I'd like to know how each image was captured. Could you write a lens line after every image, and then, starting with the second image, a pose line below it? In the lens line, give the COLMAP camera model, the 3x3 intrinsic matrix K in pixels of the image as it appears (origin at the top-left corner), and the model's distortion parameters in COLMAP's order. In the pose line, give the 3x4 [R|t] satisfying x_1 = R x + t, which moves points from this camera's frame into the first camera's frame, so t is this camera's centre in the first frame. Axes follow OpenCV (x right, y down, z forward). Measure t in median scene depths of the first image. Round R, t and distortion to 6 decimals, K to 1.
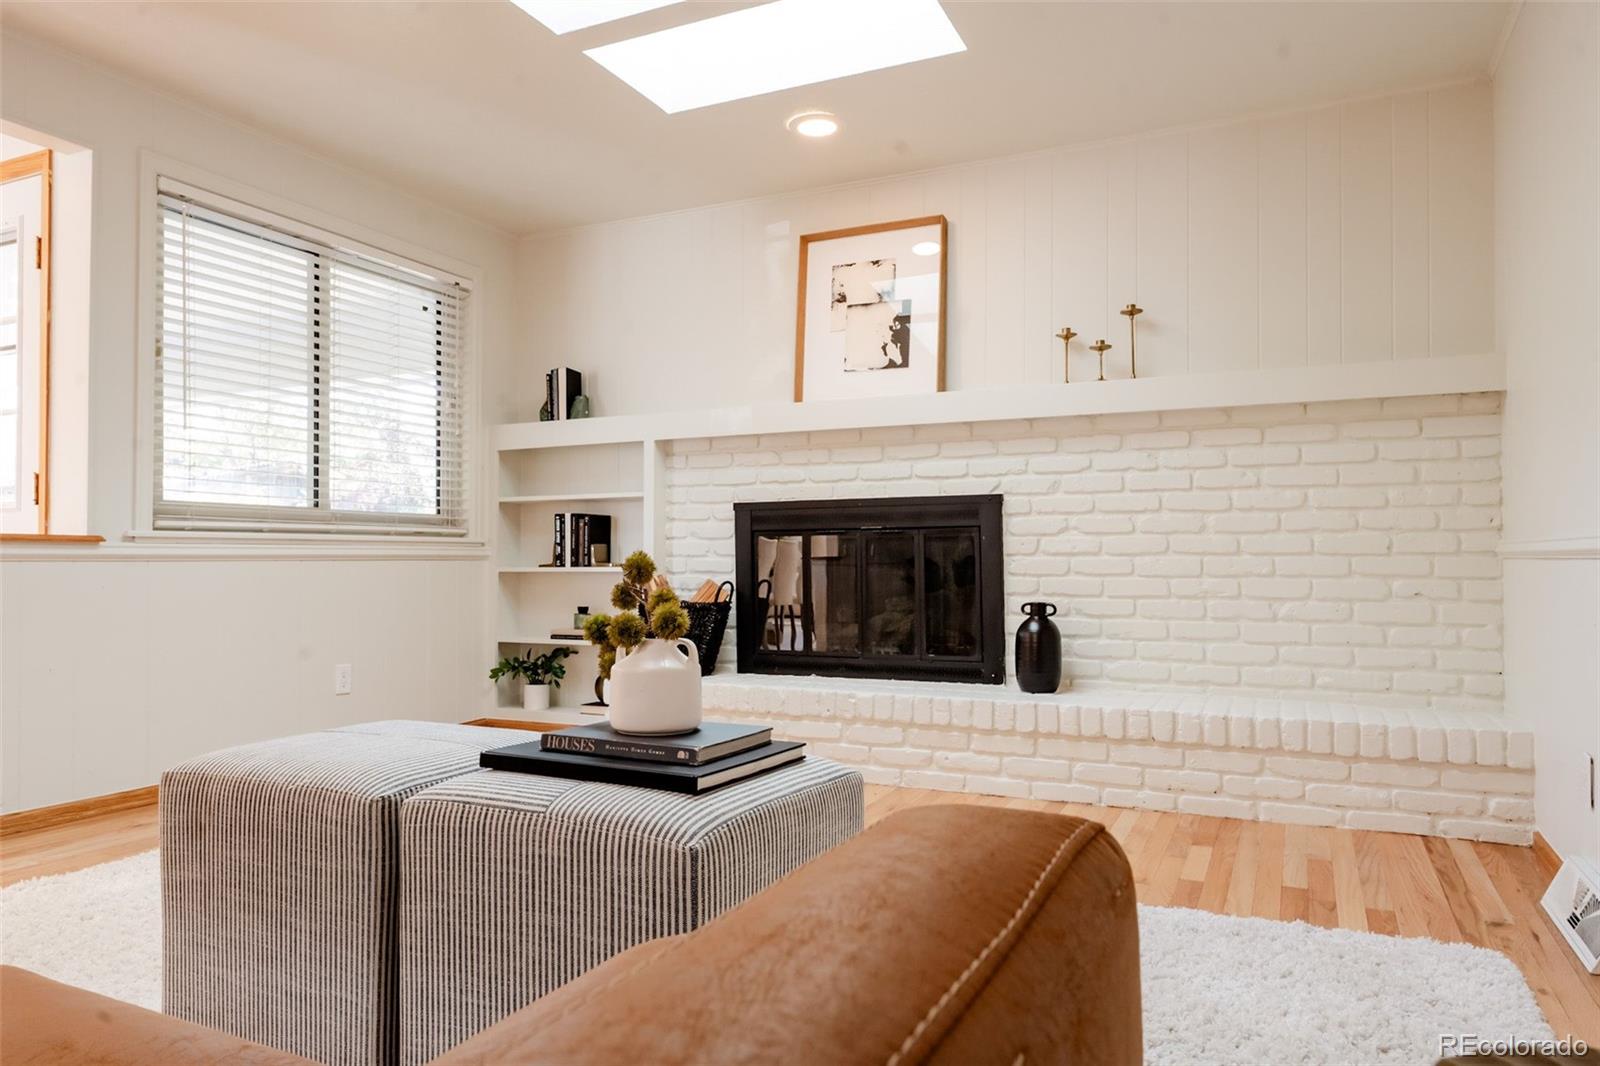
lens RADIAL K [[1068.7, 0, 792.3], [0, 1068.7, 570.3], [0, 0, 1]] dist [0.002118, 0.002787]
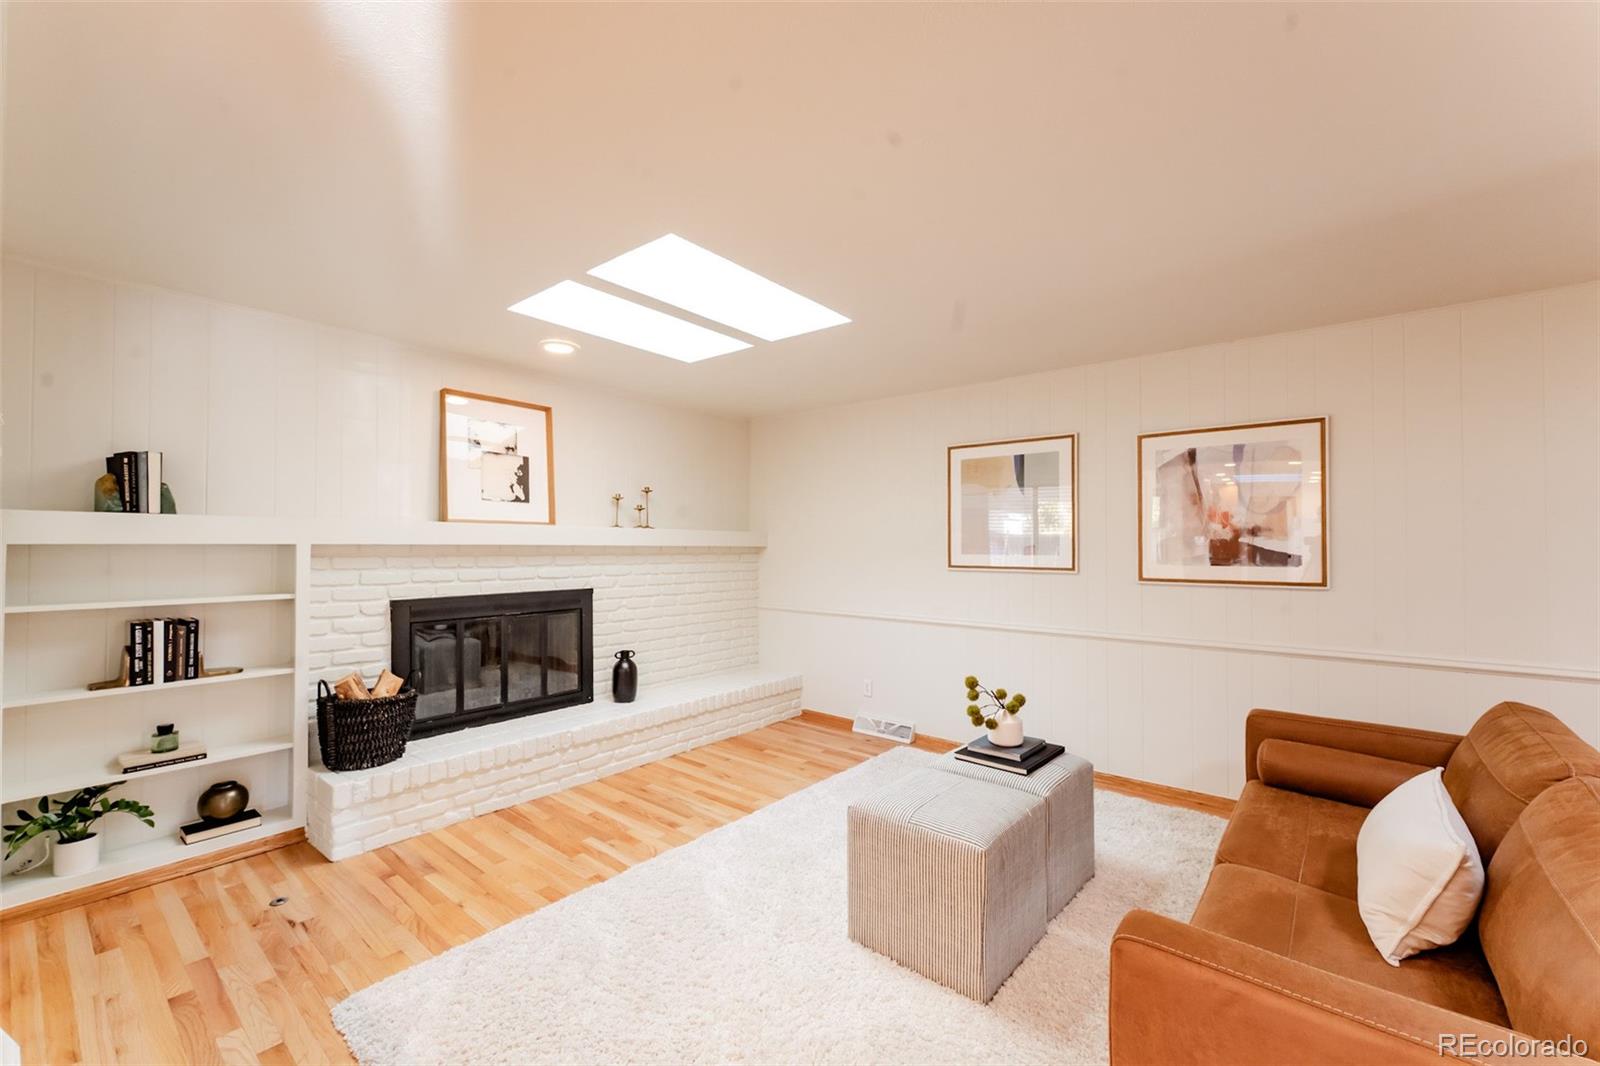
lens RADIAL K [[647.3, 0, 800.6], [0, 647.3, 552.1], [0, 0, 1]] dist [0.000147, -0.000055]
pose [[0.223775, -0.006648, 0.974618, -0.681263], [-0.003628, 0.999964, 0.007654, -0.129898], [-0.974634, -0.005249, 0.223742, 0.431195]]
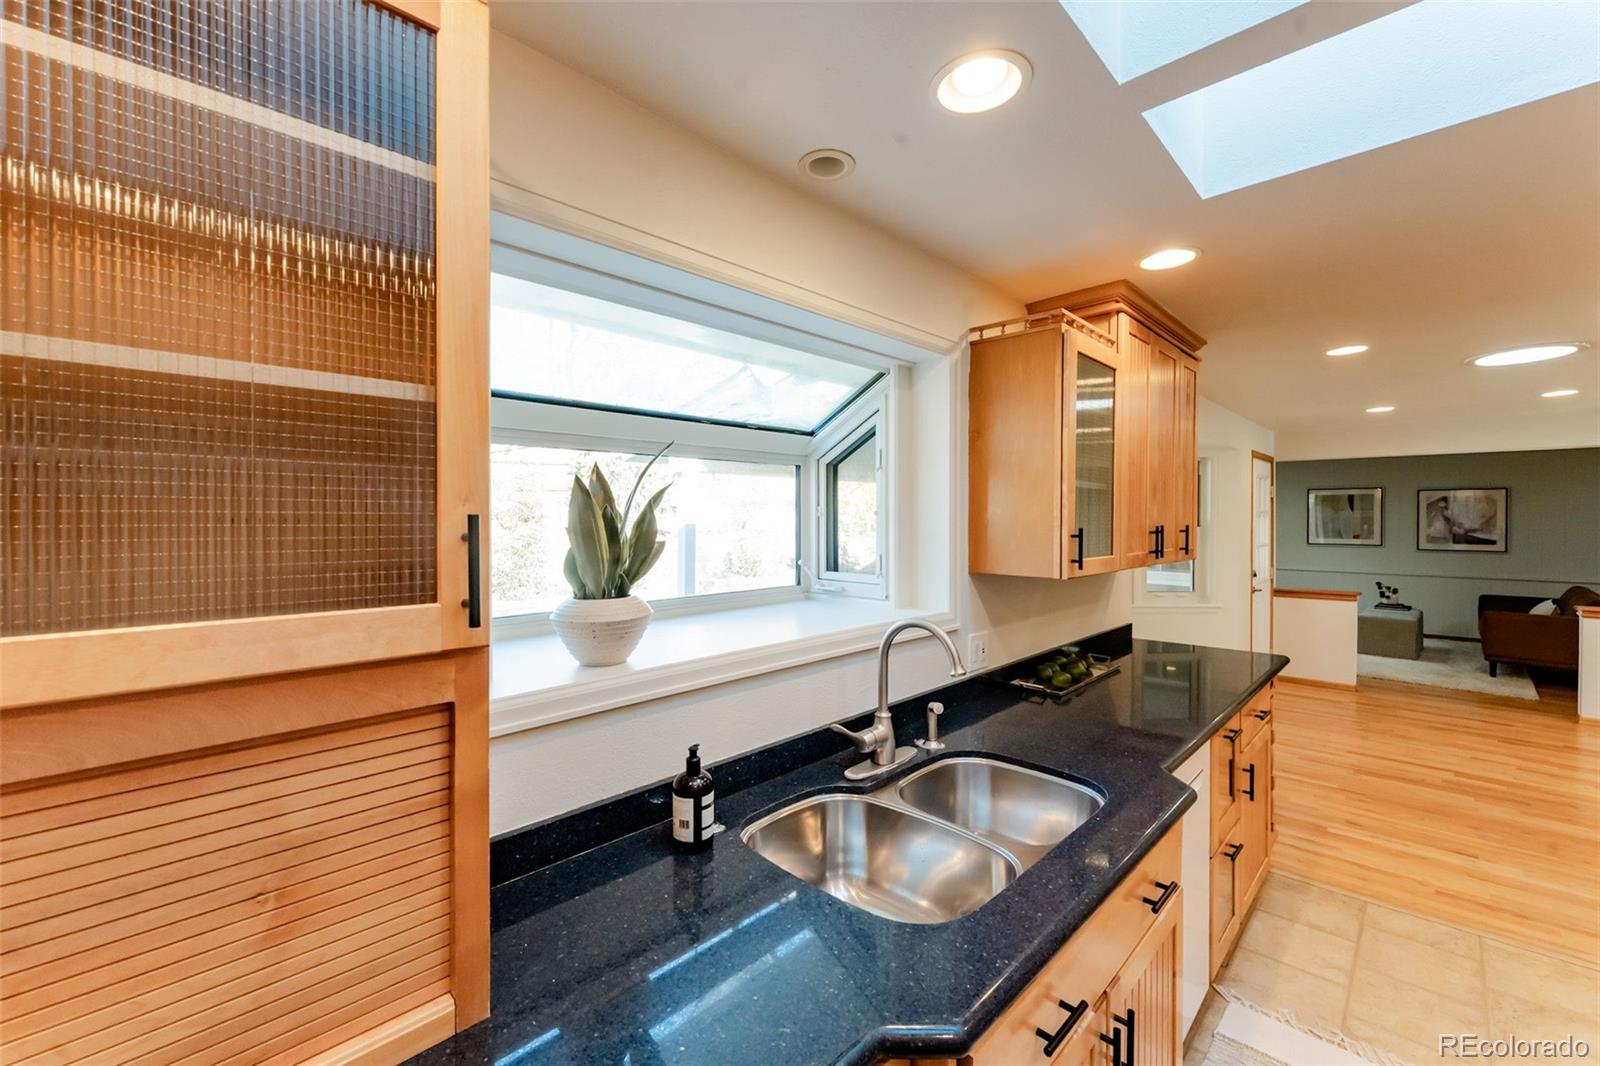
lens RADIAL K [[637.4, 0, 798.8], [0, 637.4, 527.1], [0, 0, 1]] dist [-0.000959, -0.000131]
pose [[0.326976, -0.005762, 0.945015, -1.988051], [-0.002117, 0.999974, 0.006829, -0.163167], [-0.945030, -0.004234, 0.326955, 1.198907]]
